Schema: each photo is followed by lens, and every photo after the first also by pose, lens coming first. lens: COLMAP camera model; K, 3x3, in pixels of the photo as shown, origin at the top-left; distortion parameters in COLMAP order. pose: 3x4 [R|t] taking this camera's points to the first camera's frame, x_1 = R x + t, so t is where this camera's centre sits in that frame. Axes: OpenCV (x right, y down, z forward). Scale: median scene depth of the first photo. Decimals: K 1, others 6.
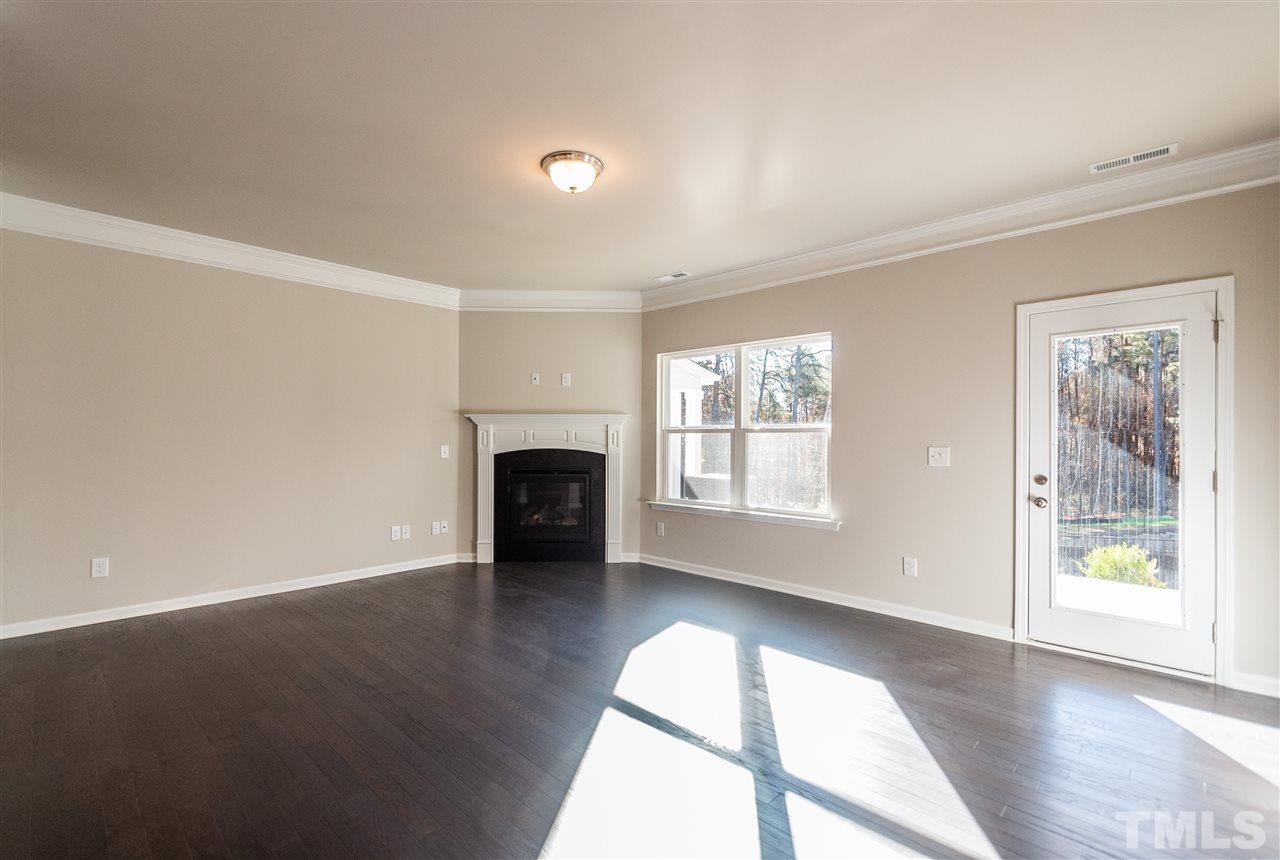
lens RADIAL K [[567.8, 0, 631.7], [0, 567.8, 441.6], [0, 0, 1]] dist [-0.000107, -0.000358]
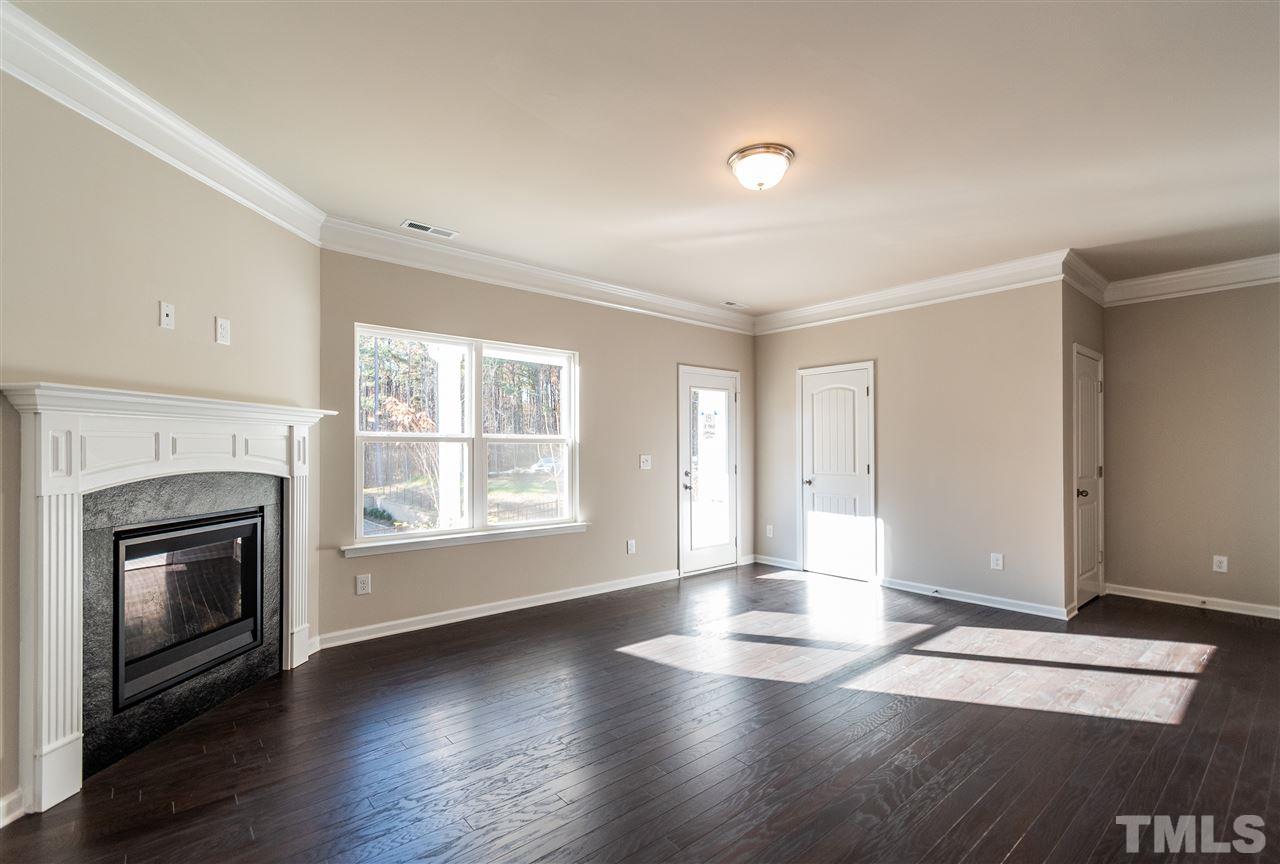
lens RADIAL K [[567.8, 0, 631.7], [0, 567.8, 443.6], [0, 0, 1]] dist [-0.000107, -0.000358]
pose [[0.118750, 0.003804, 0.992917, -0.641982], [0.002679, 0.999988, -0.004152, -0.009626], [-0.992921, 0.003153, 0.118739, 0.669092]]
